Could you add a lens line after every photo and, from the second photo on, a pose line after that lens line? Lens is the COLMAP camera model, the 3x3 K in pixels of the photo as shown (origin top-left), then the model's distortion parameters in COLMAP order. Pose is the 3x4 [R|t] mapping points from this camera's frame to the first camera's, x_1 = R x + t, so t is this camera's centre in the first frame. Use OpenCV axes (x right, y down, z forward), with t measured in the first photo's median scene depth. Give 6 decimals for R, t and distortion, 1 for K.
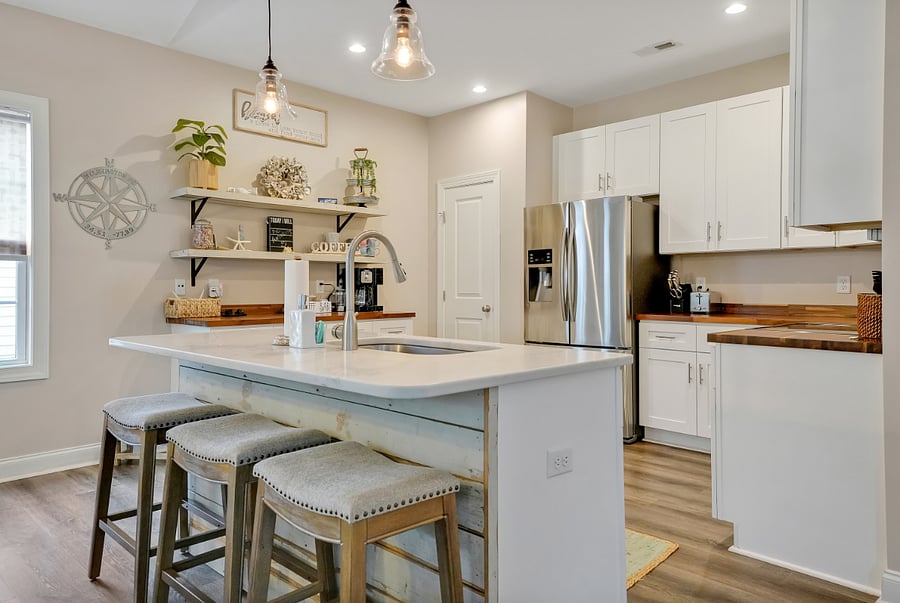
lens RADIAL K [[609.7, 0, 449.9], [0, 609.7, 292.3], [0, 0, 1]] dist [0.053857, -0.003686]
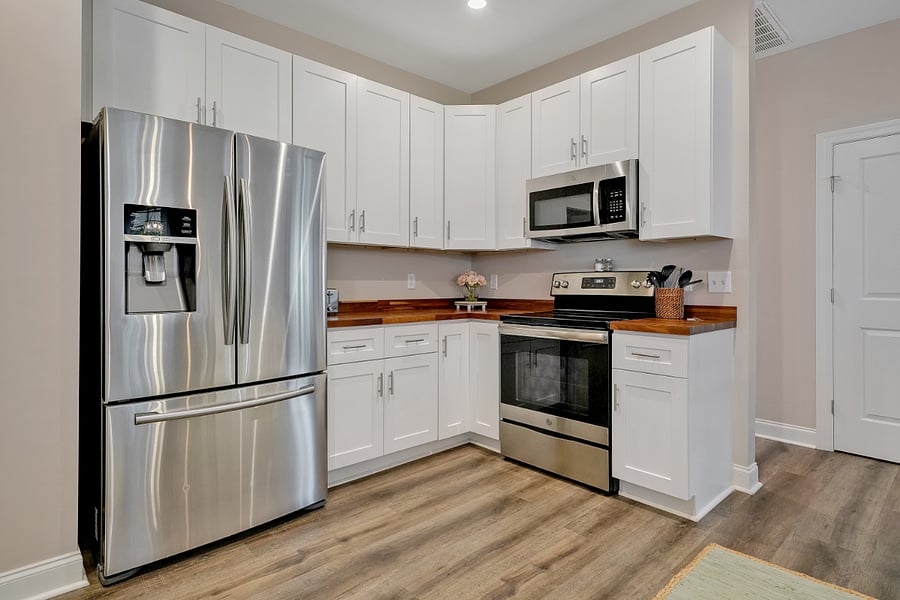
lens RADIAL K [[487.8, 0, 450.1], [0, 487.8, 293.1], [0, 0, 1]] dist [0.008235, 0.000722]
pose [[0.038365, -0.024988, 0.998951, -0.248439], [-0.008689, 0.999641, 0.025339, -0.012783], [-0.999226, -0.009652, 0.038134, 0.781008]]
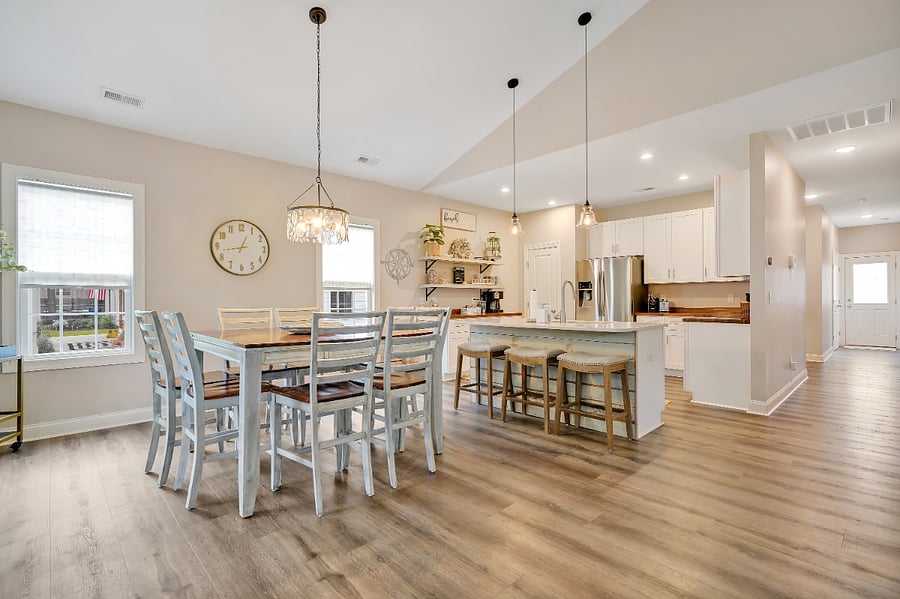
lens RADIAL K [[415.5, 0, 449.7], [0, 415.5, 307.1], [0, 0, 1]] dist [0.001117, 0.000157]
pose [[0.999786, -0.007186, -0.019393, -0.288050], [0.007402, 0.999911, 0.011097, -0.003789], [0.019311, -0.011238, 0.999750, -0.414616]]
